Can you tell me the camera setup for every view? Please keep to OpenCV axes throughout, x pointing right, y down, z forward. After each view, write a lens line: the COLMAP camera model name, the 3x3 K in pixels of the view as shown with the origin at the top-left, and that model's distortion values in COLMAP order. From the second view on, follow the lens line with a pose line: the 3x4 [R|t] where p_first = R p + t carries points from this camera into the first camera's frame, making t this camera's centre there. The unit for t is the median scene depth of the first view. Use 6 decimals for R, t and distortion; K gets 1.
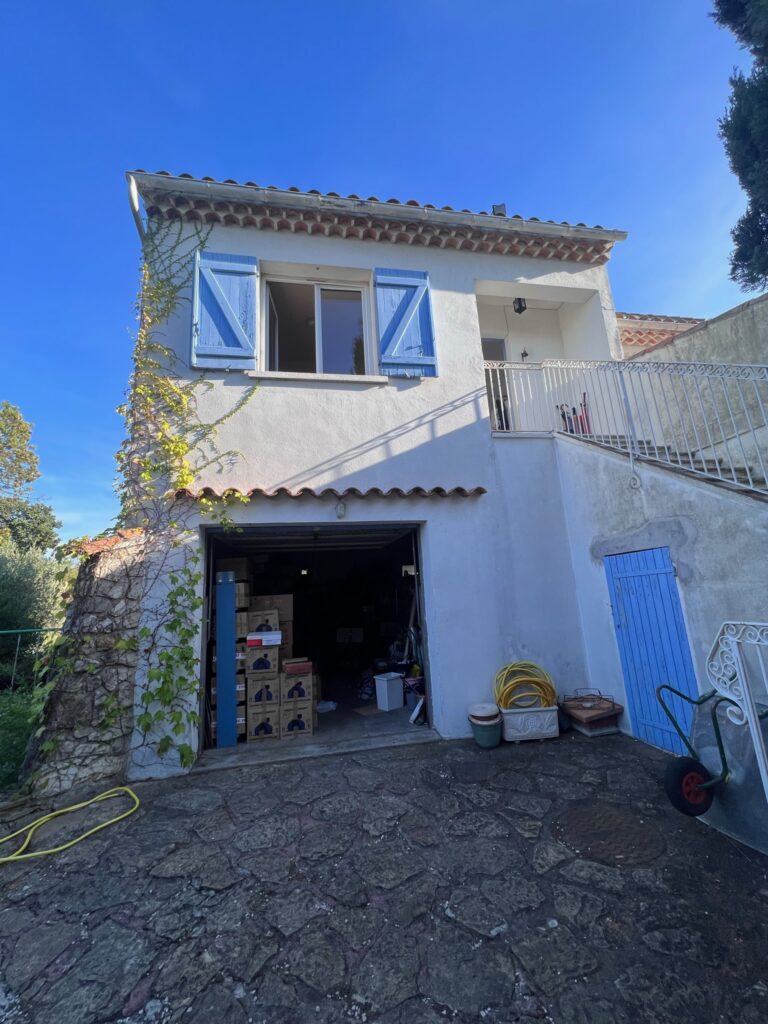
lens RADIAL K [[405.7, 0, 381.8], [0, 405.7, 512.2], [0, 0, 1]] dist [-0.003417, 0.000724]
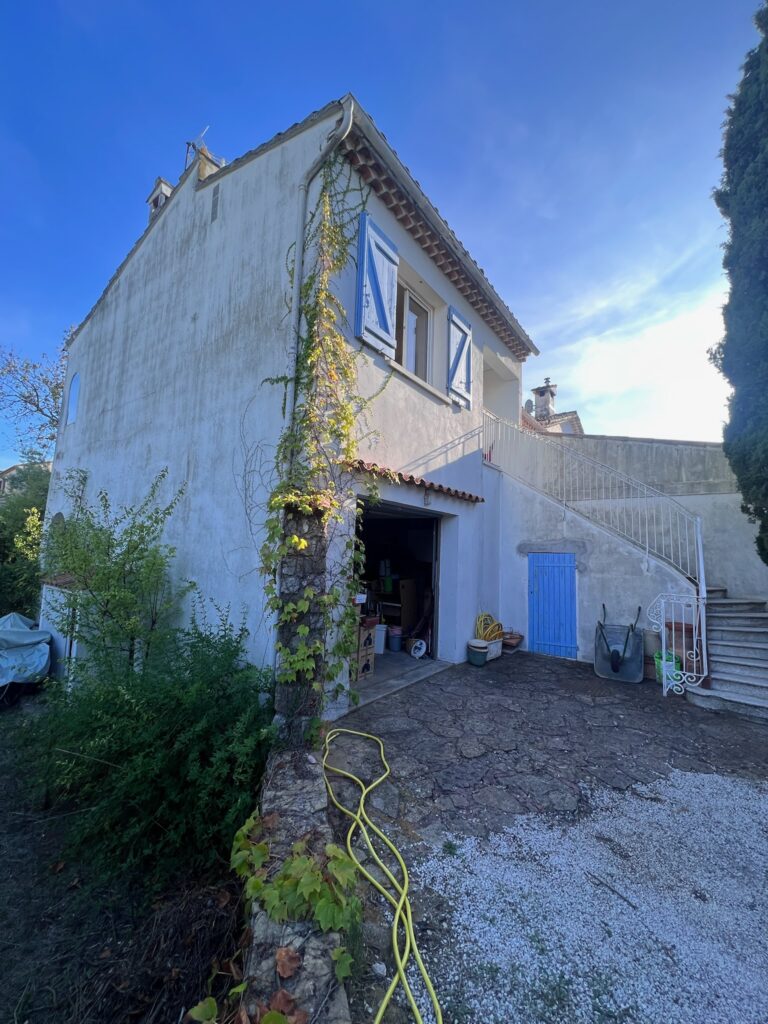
lens RADIAL K [[405.7, 0, 383.3], [0, 405.7, 511.0], [0, 0, 1]] dist [-0.003417, 0.000724]
pose [[0.730119, 0.148793, 0.666923, -1.096920], [-0.210578, 0.977498, 0.012448, 0.045951], [-0.650064, -0.149527, 0.745023, 0.146313]]
